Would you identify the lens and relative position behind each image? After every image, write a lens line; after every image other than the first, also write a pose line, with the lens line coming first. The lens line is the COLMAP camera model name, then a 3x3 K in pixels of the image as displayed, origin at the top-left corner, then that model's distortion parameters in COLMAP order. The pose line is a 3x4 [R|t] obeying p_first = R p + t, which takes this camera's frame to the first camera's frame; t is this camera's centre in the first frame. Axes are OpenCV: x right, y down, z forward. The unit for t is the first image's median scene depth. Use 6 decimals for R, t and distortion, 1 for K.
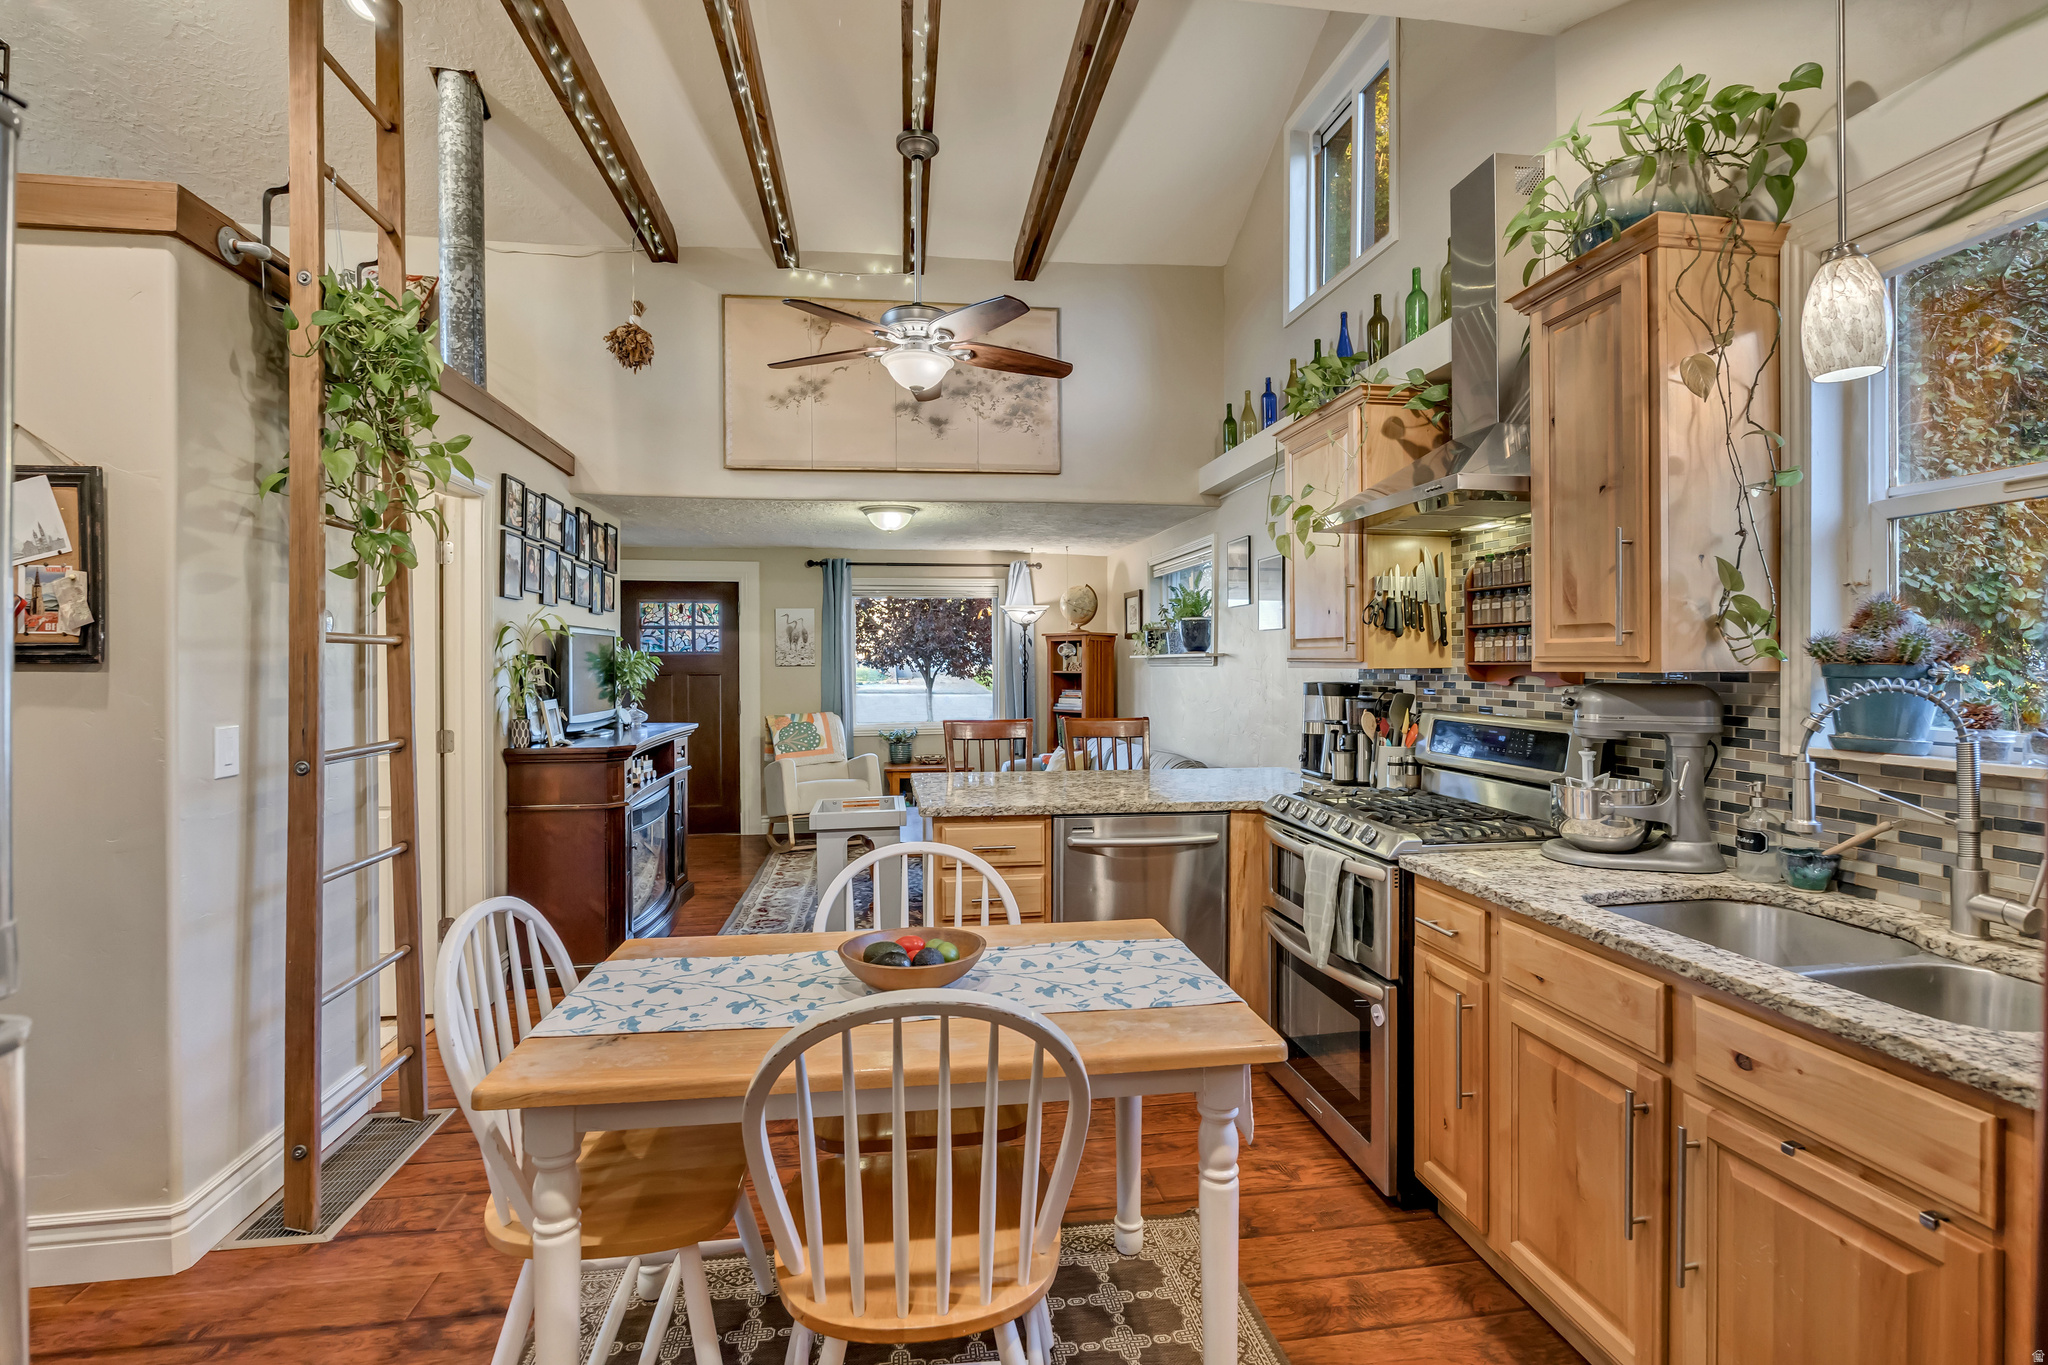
lens RADIAL K [[902.6, 0, 1022.0], [0, 902.6, 673.1], [0, 0, 1]] dist [-0.015314, 0.002290]
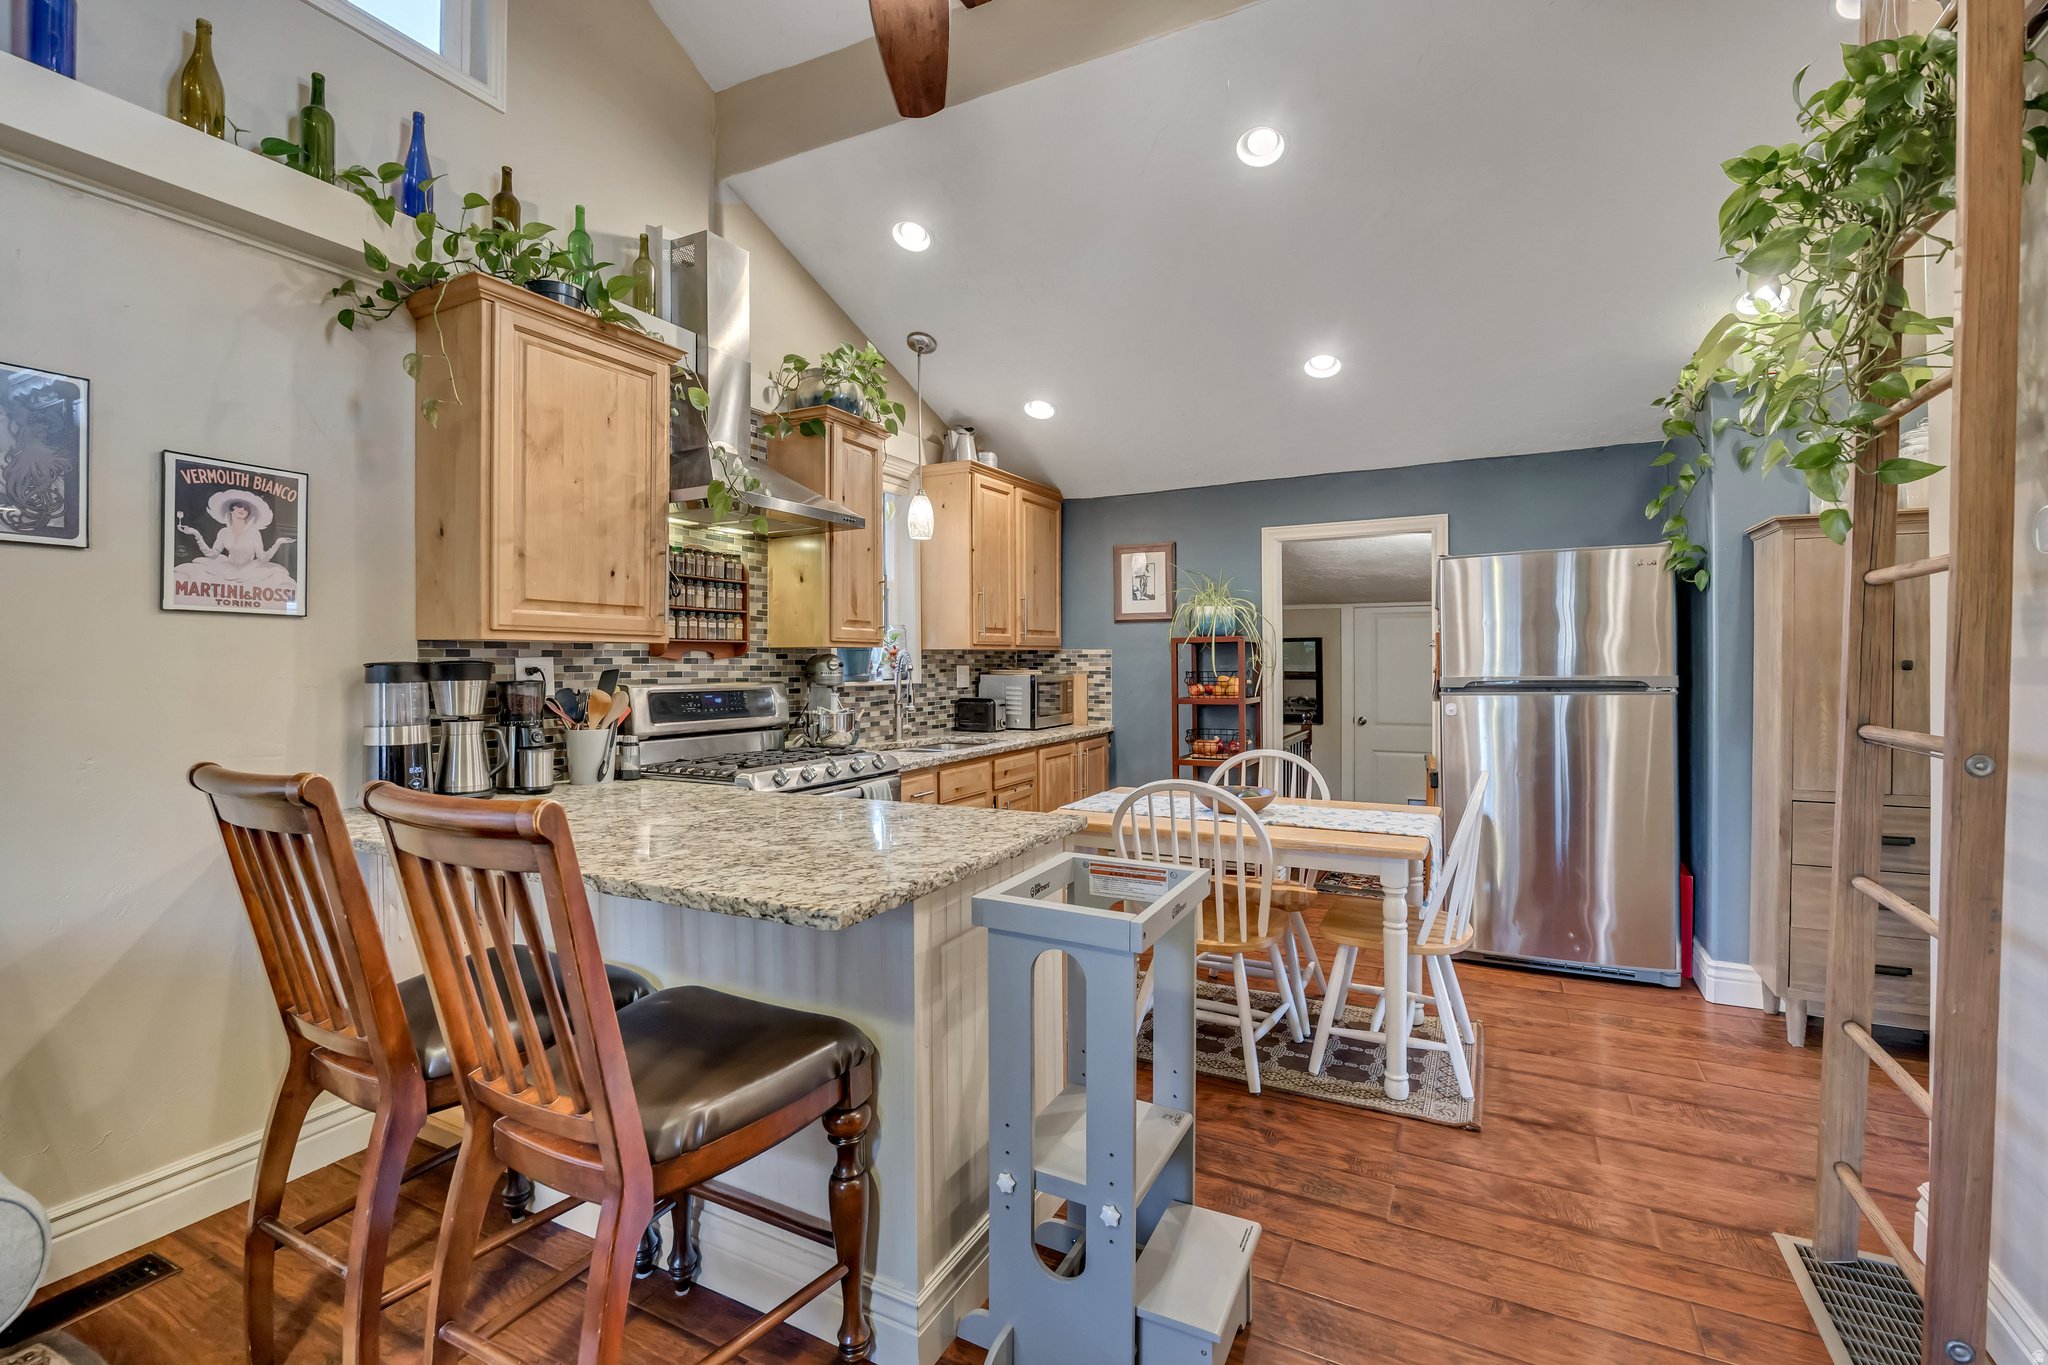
lens RADIAL K [[902.6, 0, 1004.9], [0, 902.6, 668.5], [0, 0, 1]] dist [-0.015314, 0.002290]
pose [[-0.788839, -0.001151, 0.614599, -0.499703], [0.010376, 0.999831, 0.015190, 0.011733], [-0.614512, 0.018360, -0.788694, 1.560643]]
